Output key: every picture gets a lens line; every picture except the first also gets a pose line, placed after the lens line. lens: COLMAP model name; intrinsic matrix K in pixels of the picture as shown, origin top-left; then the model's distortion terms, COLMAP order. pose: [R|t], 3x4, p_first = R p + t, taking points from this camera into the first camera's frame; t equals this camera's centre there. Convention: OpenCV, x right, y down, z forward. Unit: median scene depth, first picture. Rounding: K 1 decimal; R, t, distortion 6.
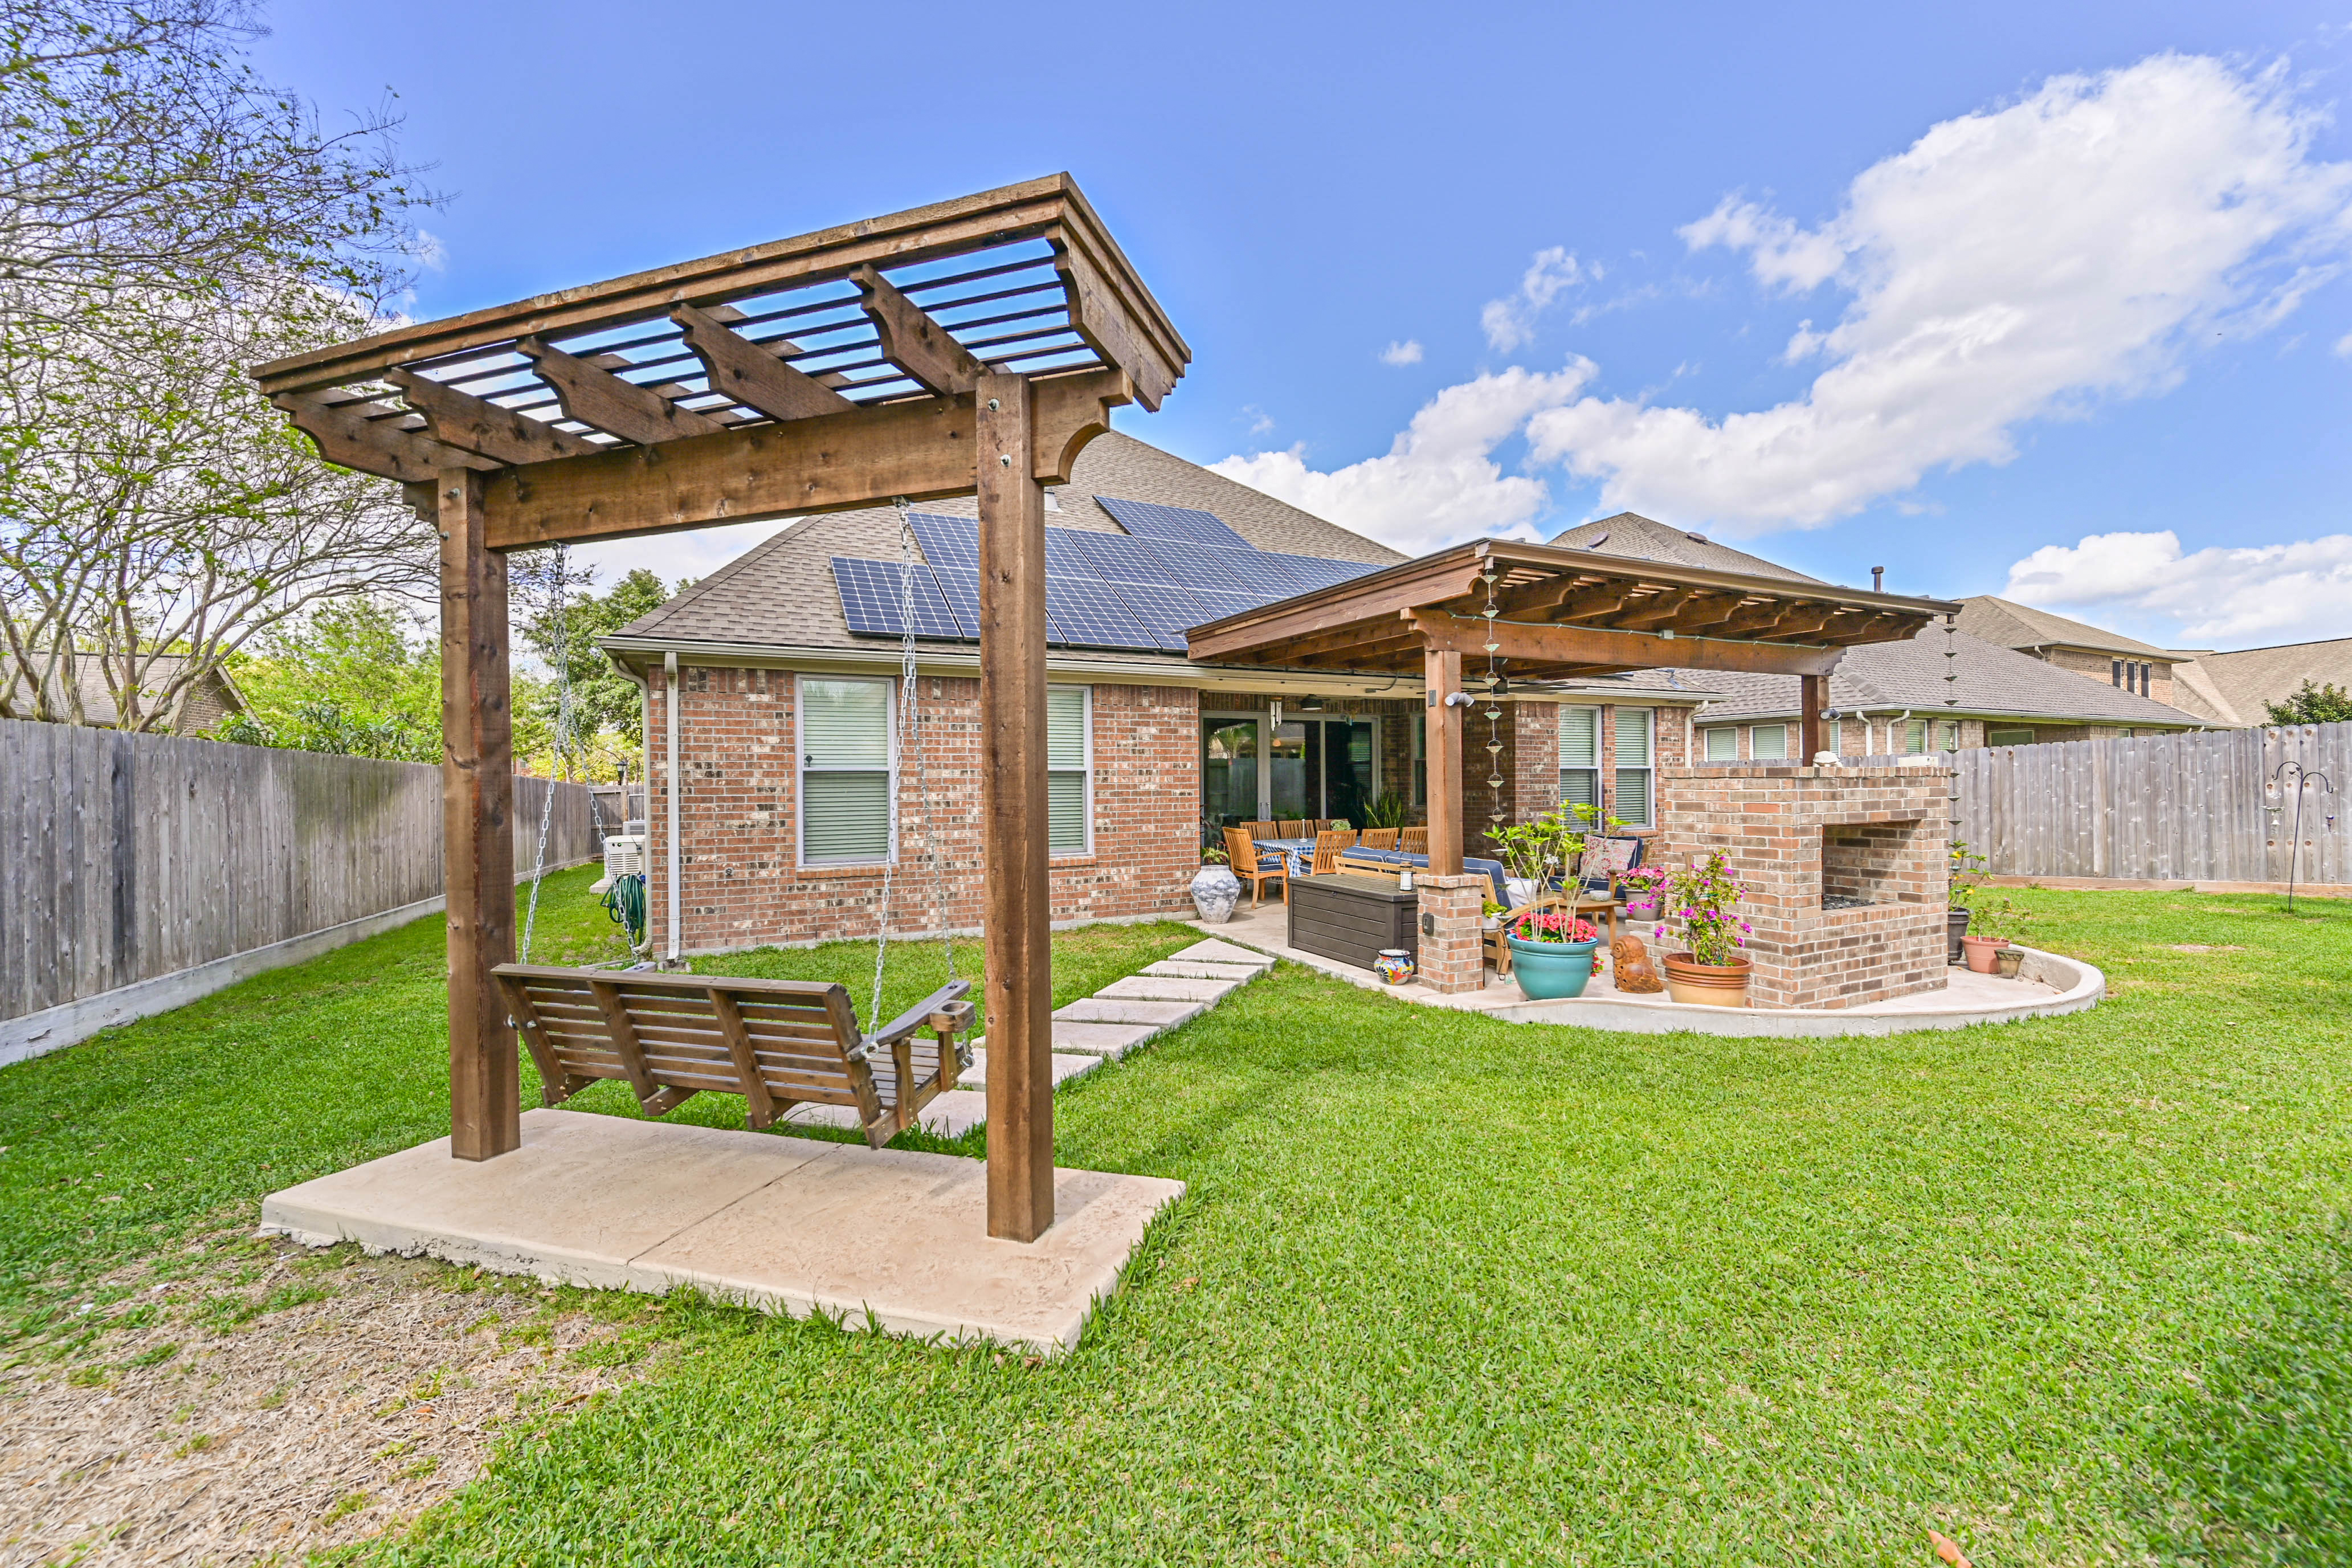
lens RADIAL K [[919.4, 0, 1176.0], [0, 919.4, 784.0], [0, 0, 1]] dist [-0.000153, 0.000084]
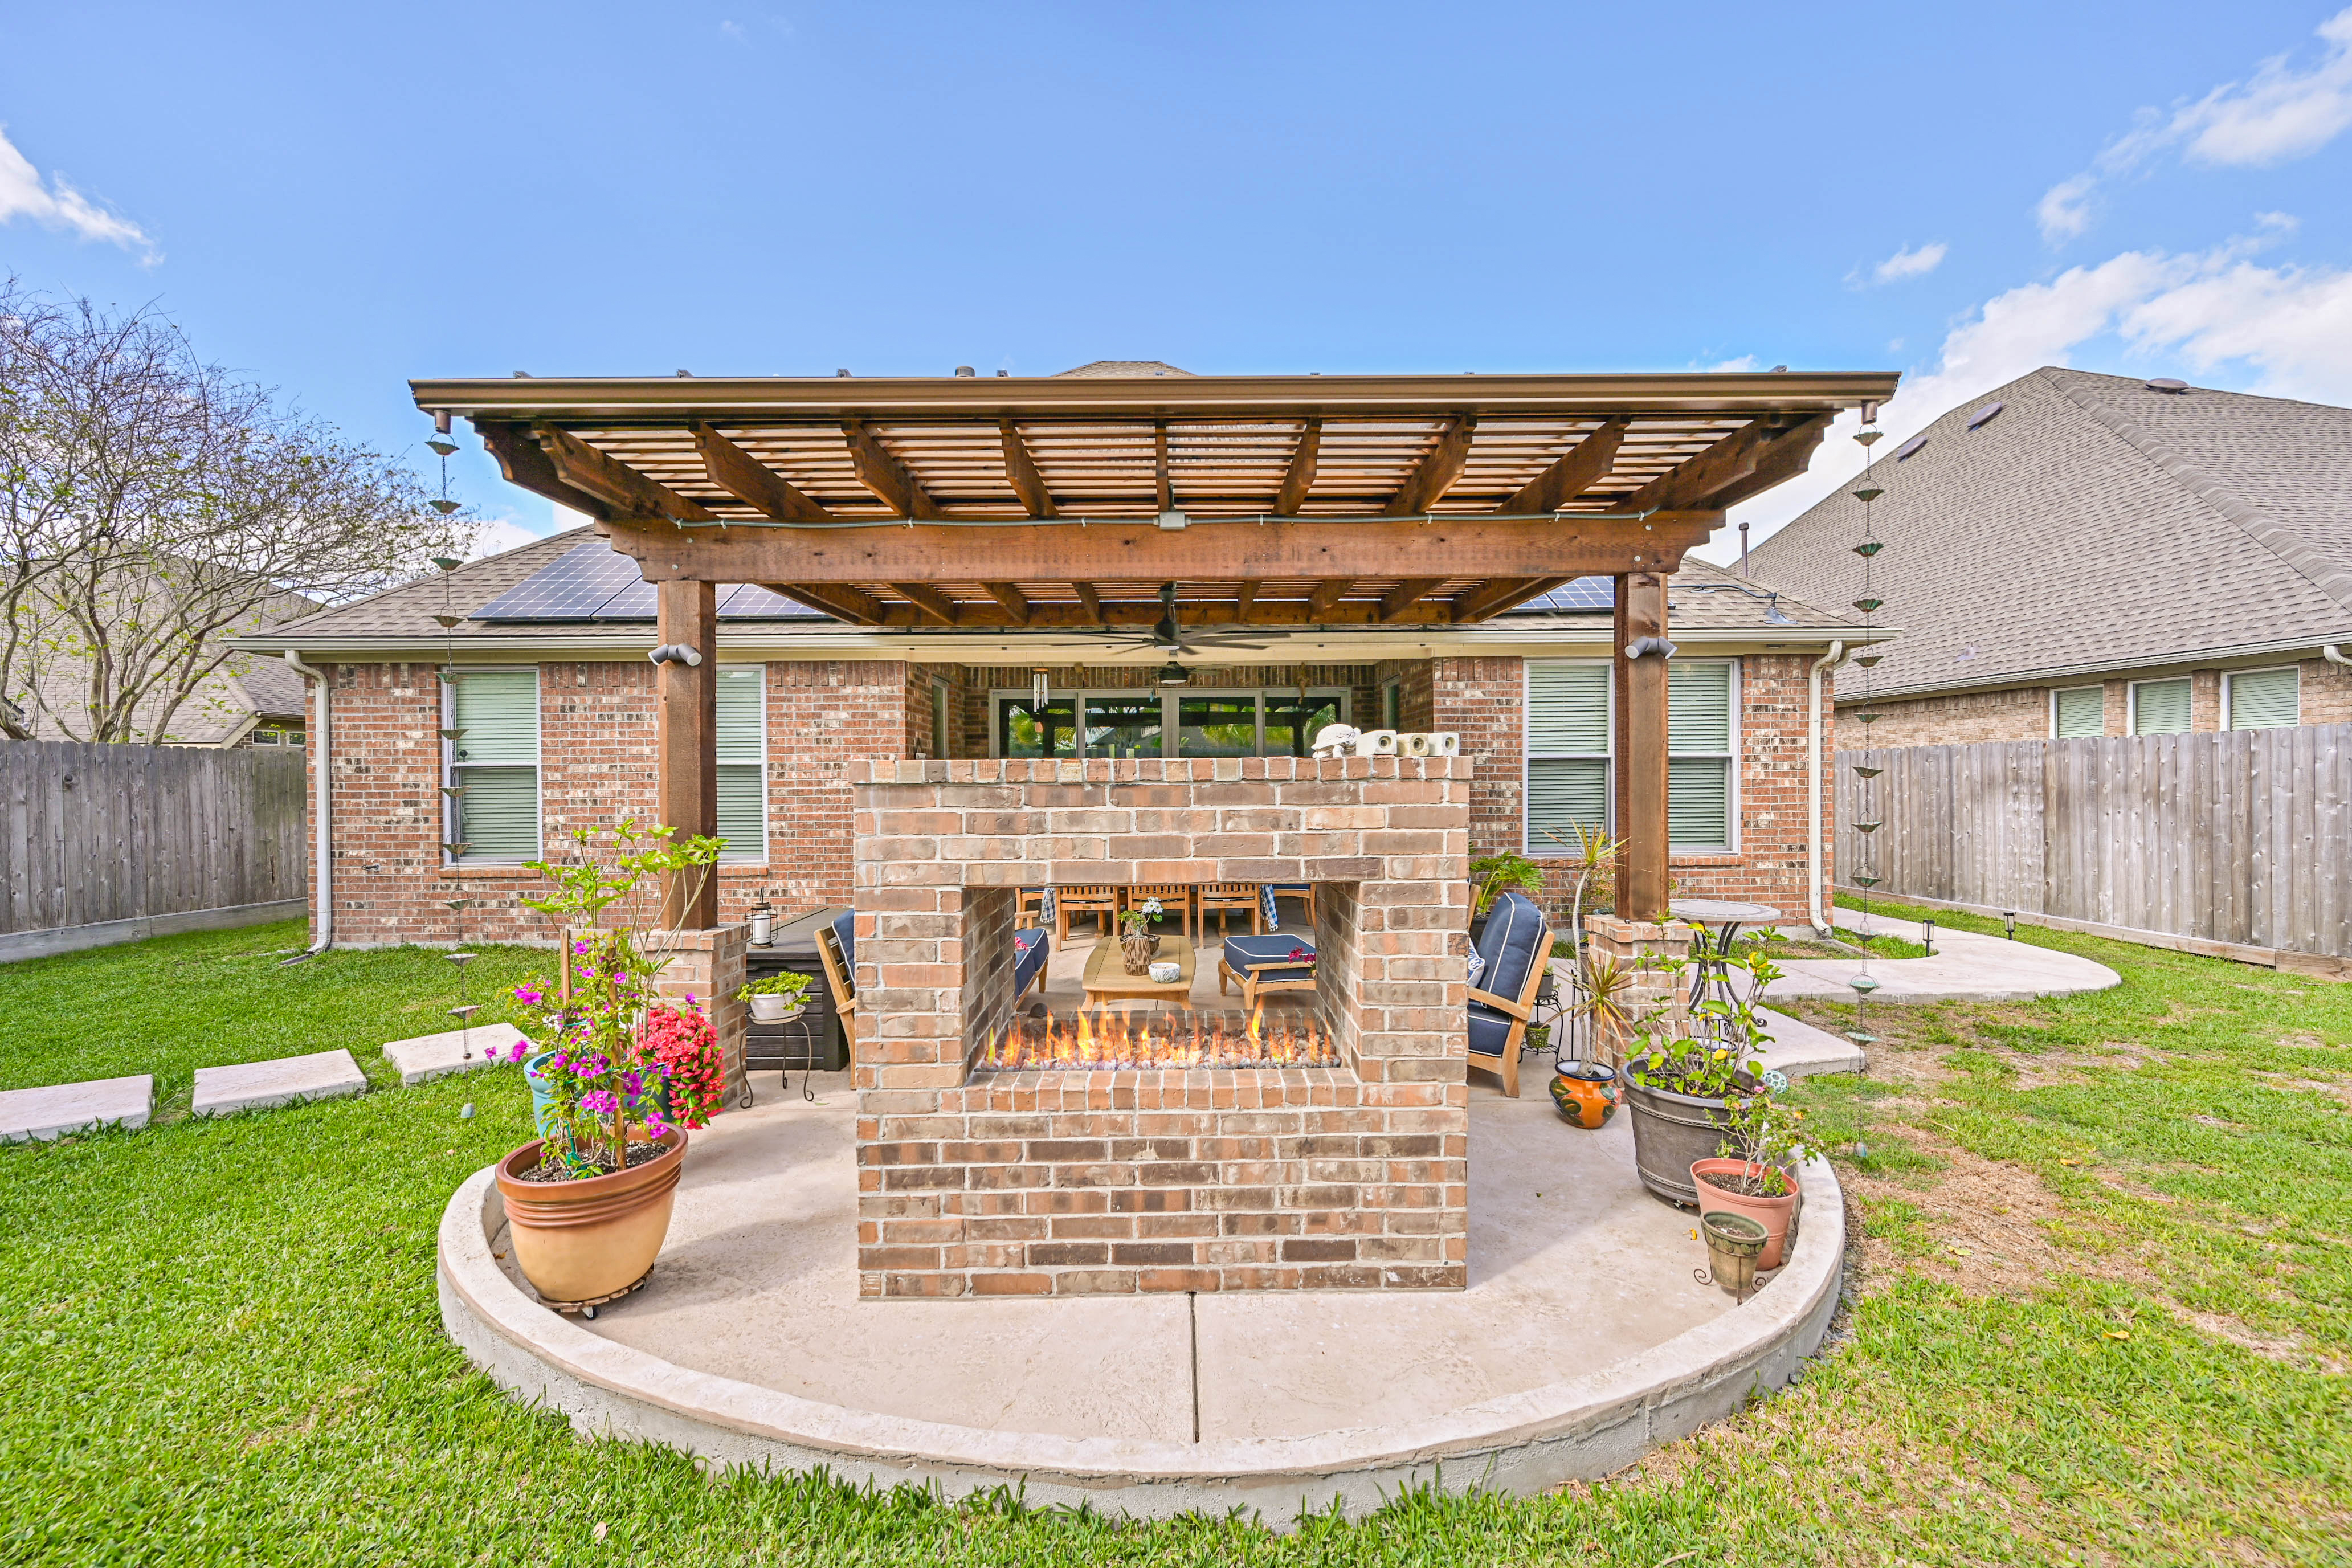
lens RADIAL K [[919.4, 0, 1176.0], [0, 919.4, 784.0], [0, 0, 1]] dist [-0.000153, 0.000084]
pose [[0.906654, 0.006376, -0.421827, 0.706837], [-0.001175, 0.999920, 0.012589, -0.008772], [0.421874, -0.010918, 0.906589, 0.452070]]
